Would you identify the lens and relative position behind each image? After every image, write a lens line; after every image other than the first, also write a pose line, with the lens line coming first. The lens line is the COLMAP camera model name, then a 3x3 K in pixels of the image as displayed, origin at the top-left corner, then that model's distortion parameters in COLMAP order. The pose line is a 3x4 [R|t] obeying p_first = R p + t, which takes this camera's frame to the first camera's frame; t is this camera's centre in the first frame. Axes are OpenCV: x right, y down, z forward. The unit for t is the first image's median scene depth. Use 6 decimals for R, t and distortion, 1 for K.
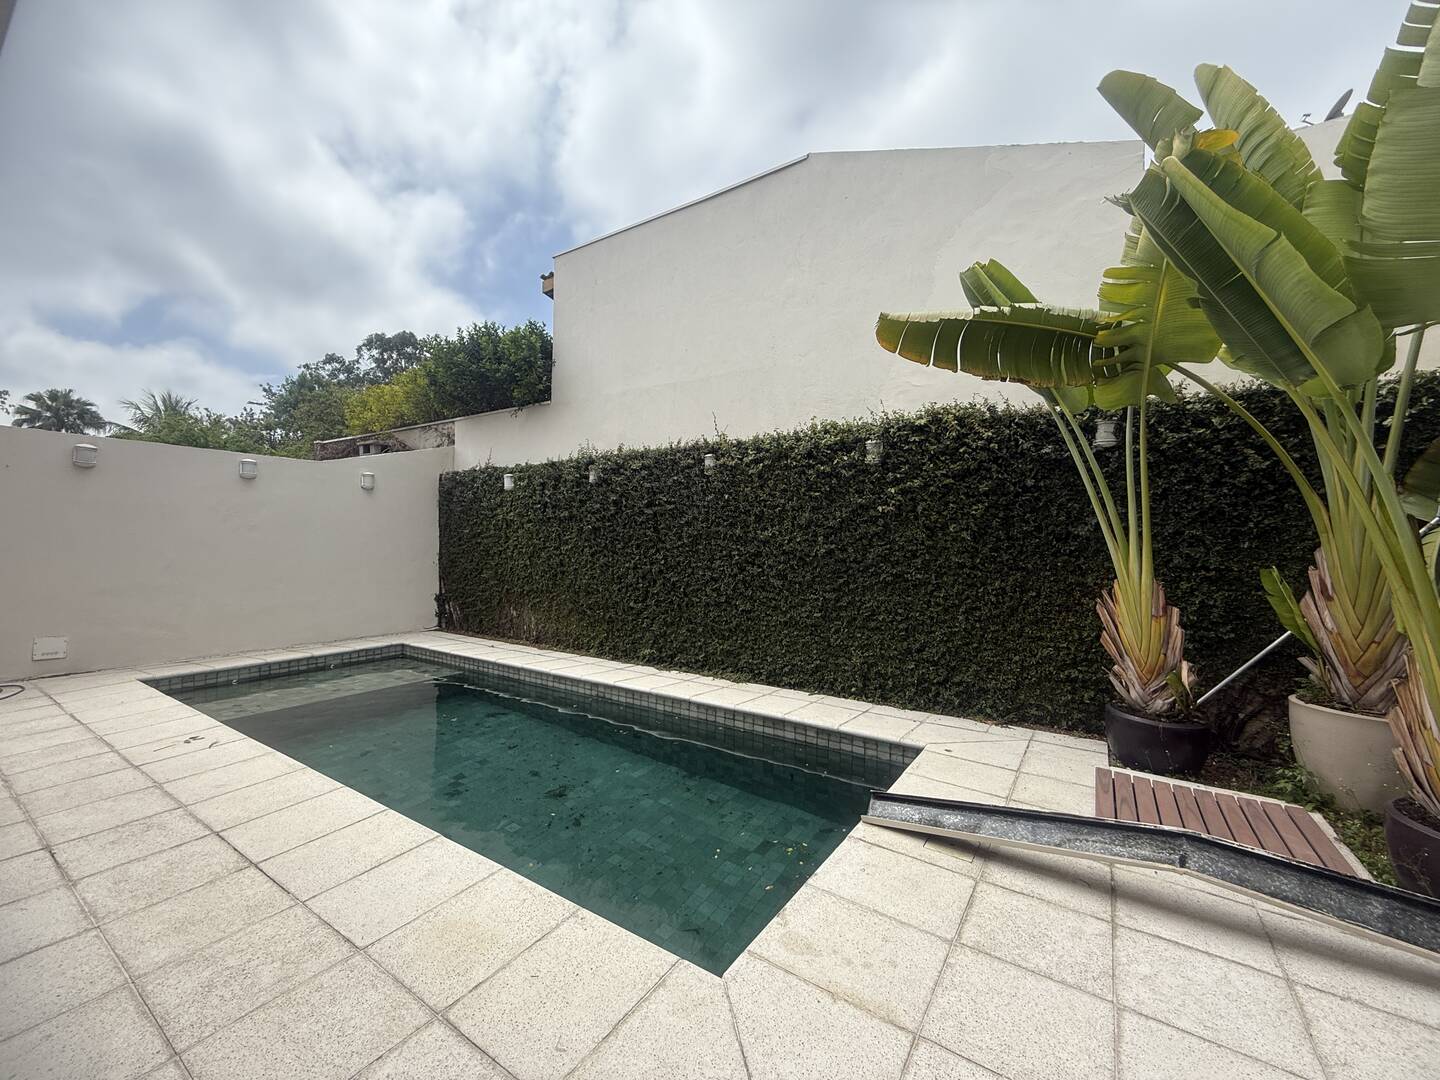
lens RADIAL K [[578.7, 0, 719.8], [0, 578.7, 539.6], [0, 0, 1]] dist [0.001022, 0.000221]
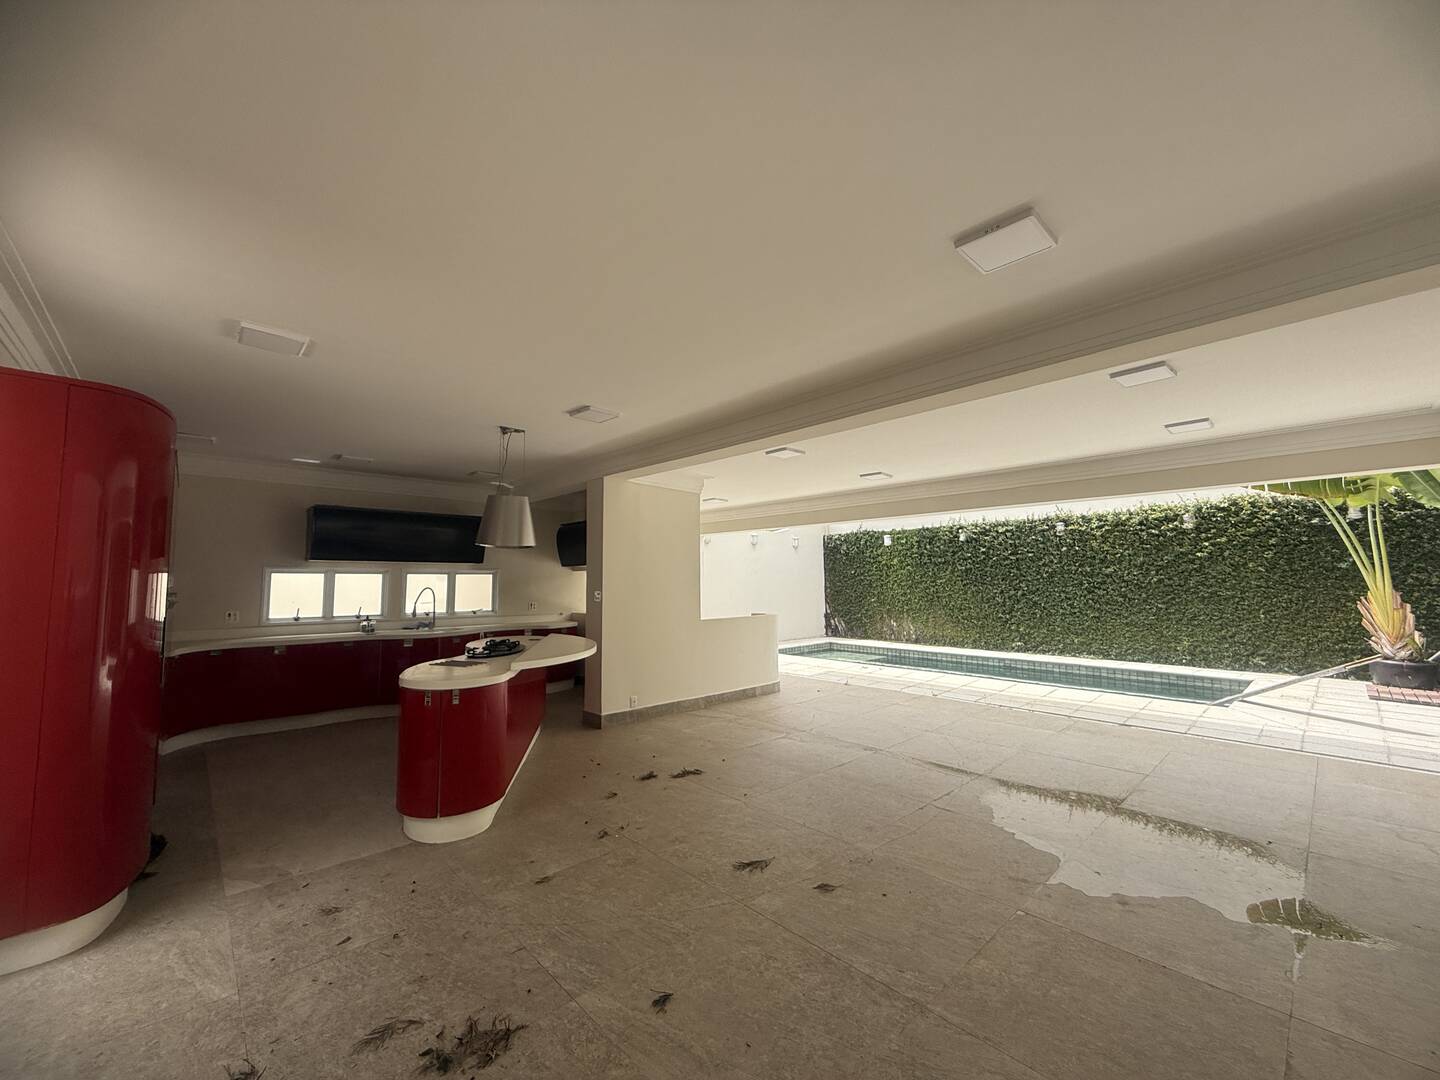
lens RADIAL K [[578.7, 0, 720.3], [0, 578.7, 537.2], [0, 0, 1]] dist [0.001022, 0.000221]
pose [[0.971078, -0.031467, -0.236678, -0.725082], [0.014420, 0.997197, -0.073417, 0.001911], [0.238325, 0.067881, 0.968810, -1.064914]]
